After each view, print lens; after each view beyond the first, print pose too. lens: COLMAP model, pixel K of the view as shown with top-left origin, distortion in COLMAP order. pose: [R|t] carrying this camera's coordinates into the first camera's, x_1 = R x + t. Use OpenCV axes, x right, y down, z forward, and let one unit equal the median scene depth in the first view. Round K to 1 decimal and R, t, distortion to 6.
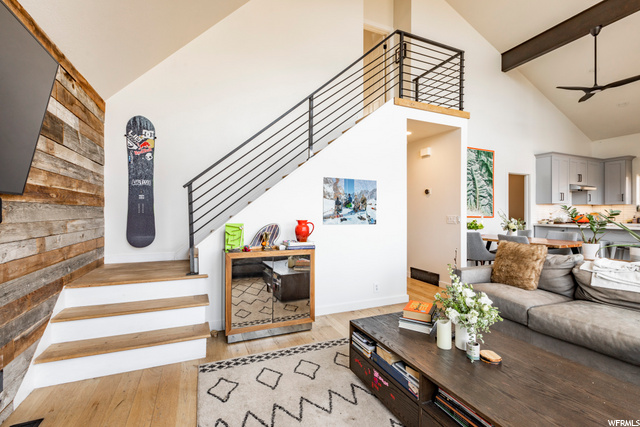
lens RADIAL K [[284.5, 0, 318.8], [0, 284.5, 213.1], [0, 0, 1]] dist [0.001398, -0.000531]
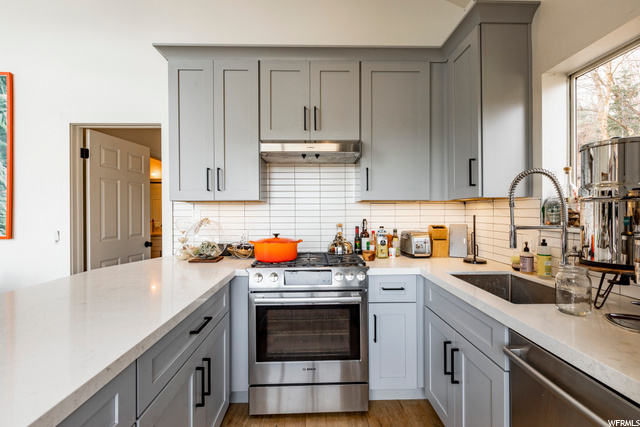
lens RADIAL K [[282.7, 0, 320.0], [0, 282.7, 213.5], [0, 0, 1]] dist [-0.000573, -0.000257]
pose [[0.929357, -0.004307, -0.369157, 1.939086], [0.005631, 0.999981, 0.002509, -0.033049], [0.369139, -0.004410, 0.929364, 1.323389]]
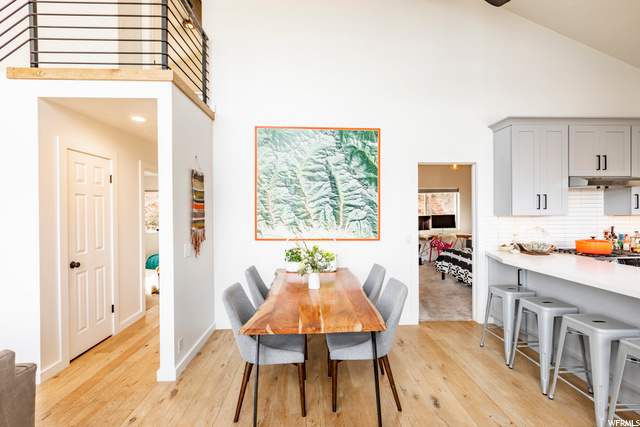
lens RADIAL K [[284.5, 0, 318.8], [0, 284.5, 213.1], [0, 0, 1]] dist [0.001398, -0.000531]
pose [[0.930821, -0.005014, -0.365441, 1.189607], [0.006406, 0.999976, 0.002597, -0.073440], [0.365420, -0.004758, 0.930831, 0.667232]]
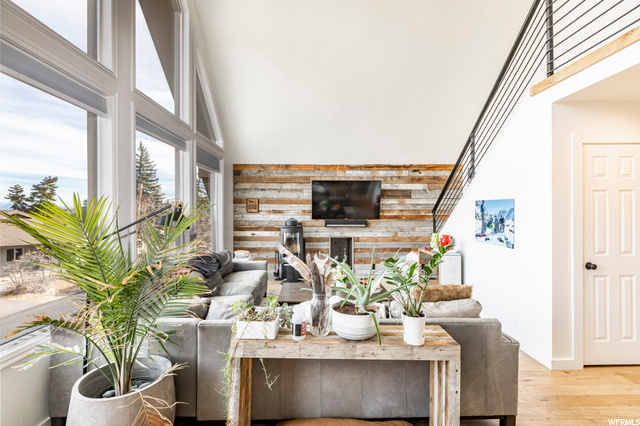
lens RADIAL K [[284.5, 0, 318.8], [0, 284.5, 212.6], [0, 0, 1]] dist [0.001398, -0.000531]
pose [[-0.383408, 0.003335, -0.923573, 1.221890], [0.001380, 0.999994, 0.003038, -0.074407], [0.923578, -0.000110, -0.383410, 0.782680]]
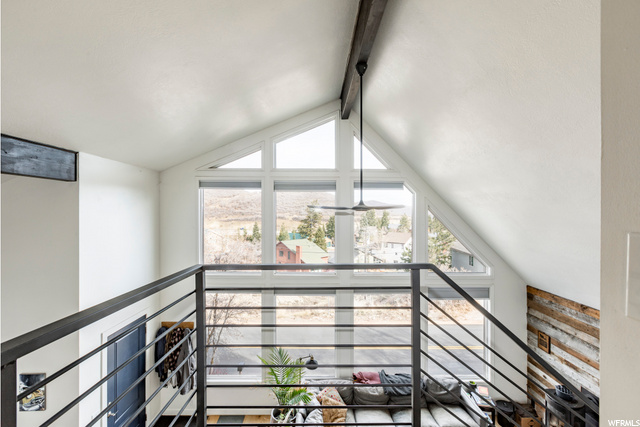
lens RADIAL K [[284.5, 0, 318.8], [0, 284.5, 213.1], [0, 0, 1]] dist [0.001398, -0.000531]
pose [[-0.917497, -0.002859, 0.397732, 0.258744], [-0.003193, 0.999995, -0.000178, -0.740250], [-0.397730, -0.001433, -0.917501, 1.487617]]
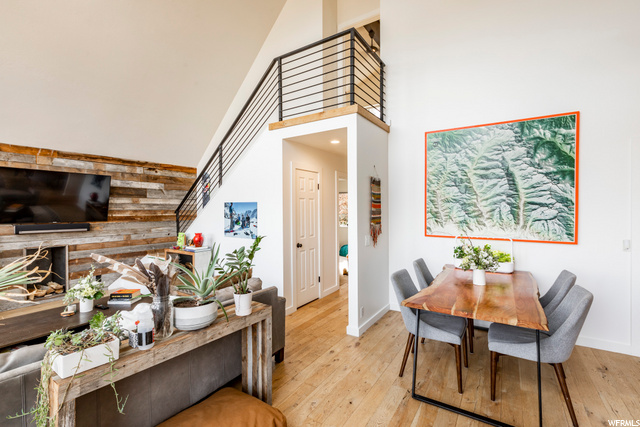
lens RADIAL K [[284.5, 0, 318.8], [0, 284.5, 213.1], [0, 0, 1]] dist [0.001398, -0.000531]
pose [[0.547243, 0.003699, -0.836965, 1.309066], [0.004322, 0.999964, 0.007245, -0.075778], [0.836962, -0.007582, 0.547208, 0.573662]]
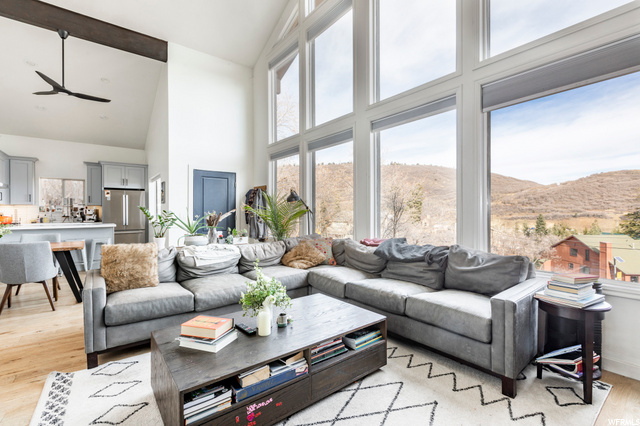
lens RADIAL K [[284.5, 0, 318.8], [0, 284.5, 212.6], [0, 0, 1]] dist [0.001398, -0.000531]
pose [[-0.249709, -0.001585, 0.968320, -0.311561], [0.005363, 0.999981, 0.003020, -0.000750], [-0.968306, 0.005947, -0.249696, 0.491899]]
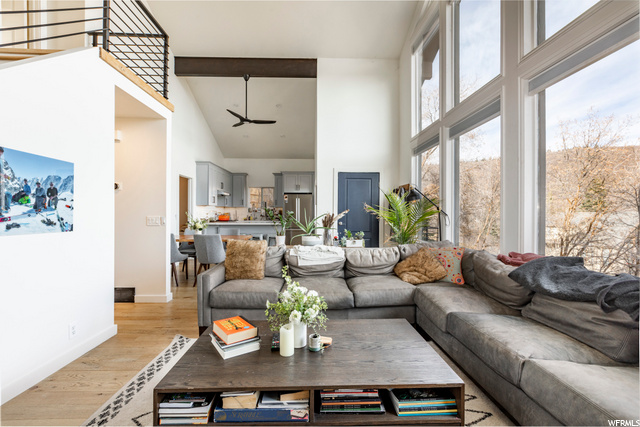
lens RADIAL K [[284.5, 0, 318.8], [0, 284.5, 213.1], [0, 0, 1]] dist [0.001398, -0.000531]
pose [[0.367640, 0.000490, 0.929968, -0.188726], [0.000083, 1.000000, -0.000560, -0.000917], [-0.929968, 0.000283, 0.367640, 0.252551]]
